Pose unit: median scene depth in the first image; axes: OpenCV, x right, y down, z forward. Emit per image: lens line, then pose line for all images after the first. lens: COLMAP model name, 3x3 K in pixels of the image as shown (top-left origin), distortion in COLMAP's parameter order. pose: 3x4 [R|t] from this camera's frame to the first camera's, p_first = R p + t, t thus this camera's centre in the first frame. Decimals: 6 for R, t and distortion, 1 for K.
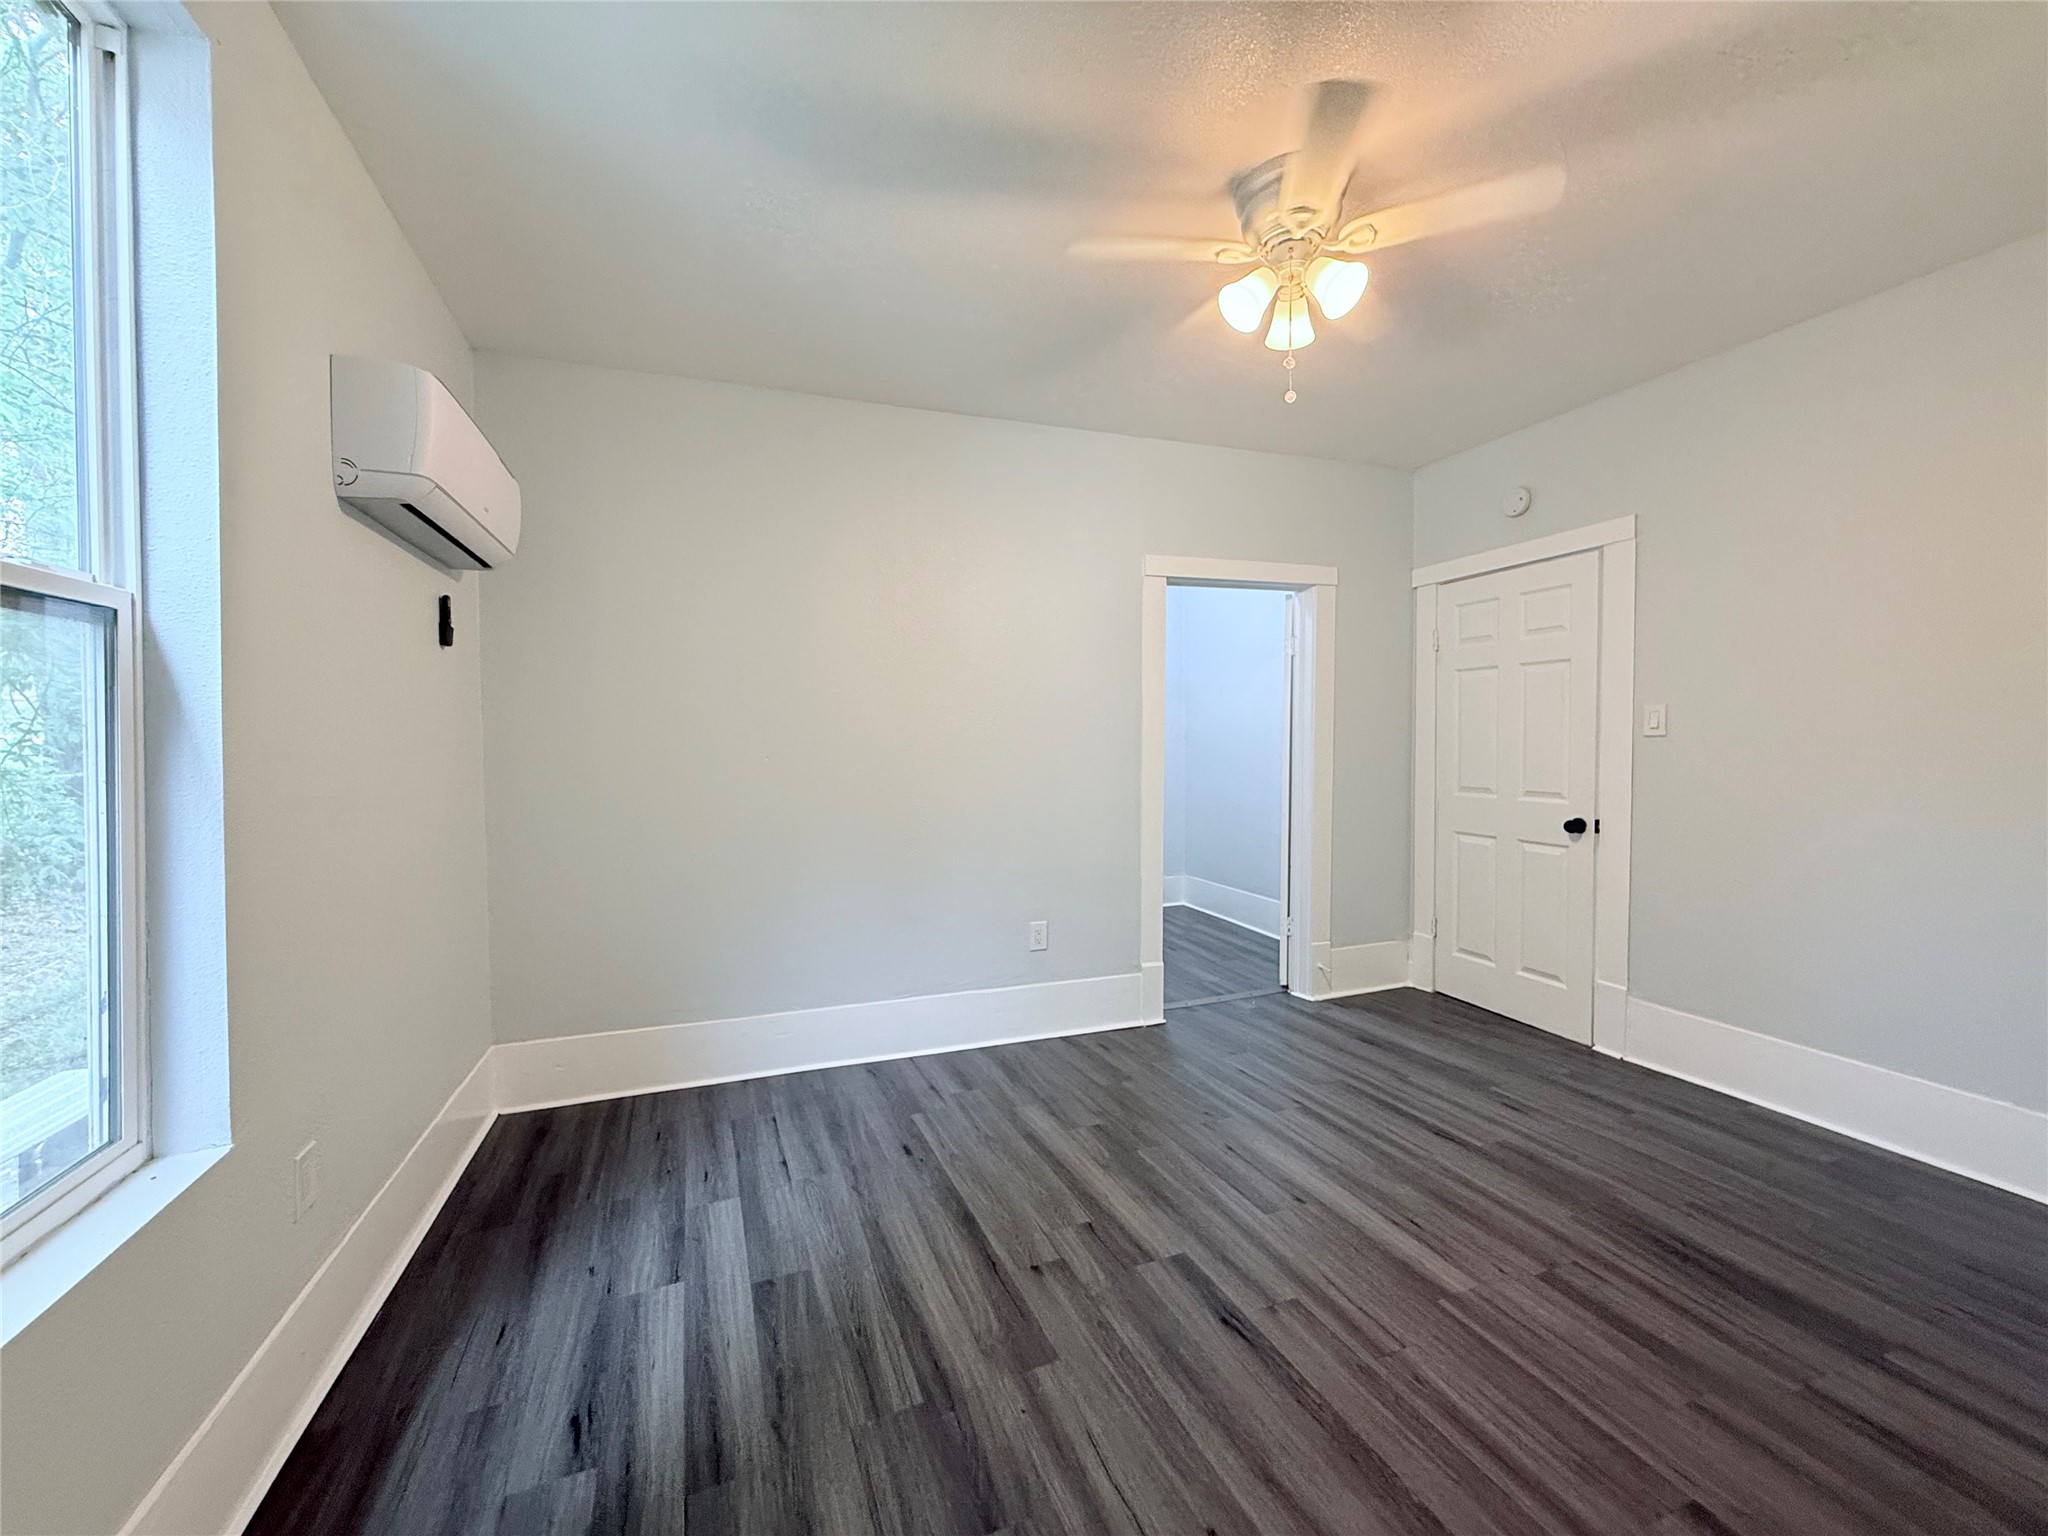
lens RADIAL K [[820.0, 0, 1024.0], [0, 820.0, 768.0], [0, 0, 1]] dist [-0.000536, 0.000239]
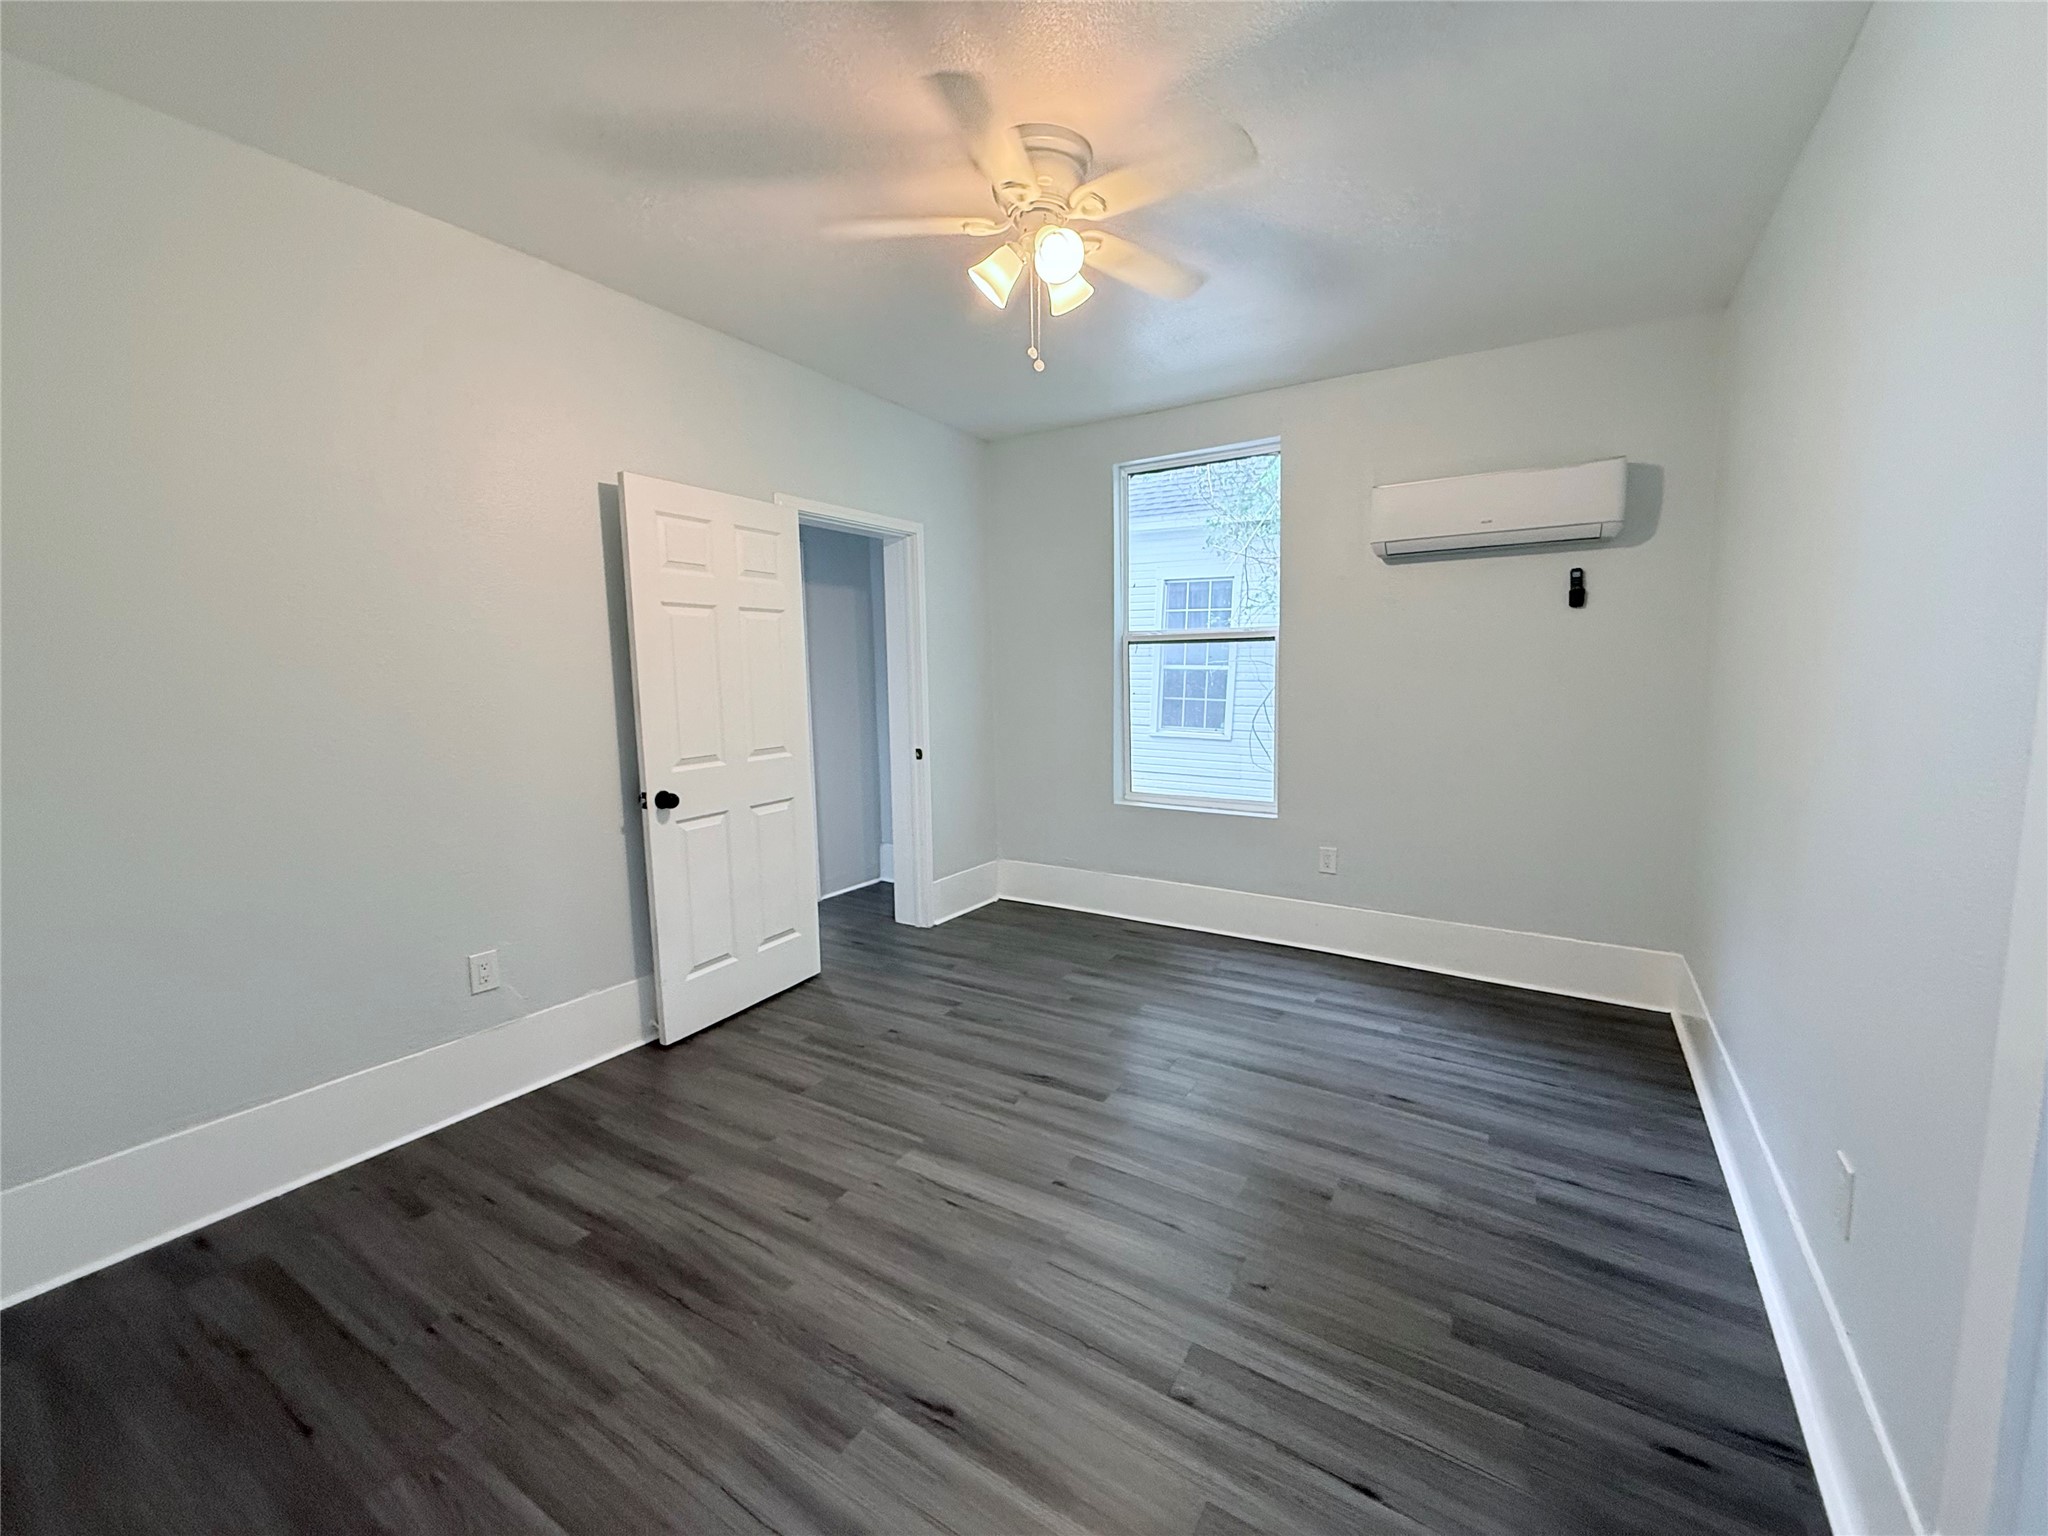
lens RADIAL K [[820.0, 0, 1024.0], [0, 820.0, 768.0], [0, 0, 1]] dist [-0.000536, 0.000239]
pose [[-0.803828, 0.087117, -0.588449, 0.905995], [-0.006122, 0.987954, 0.154625, -0.098437], [0.594831, 0.127895, -0.793612, 1.704469]]
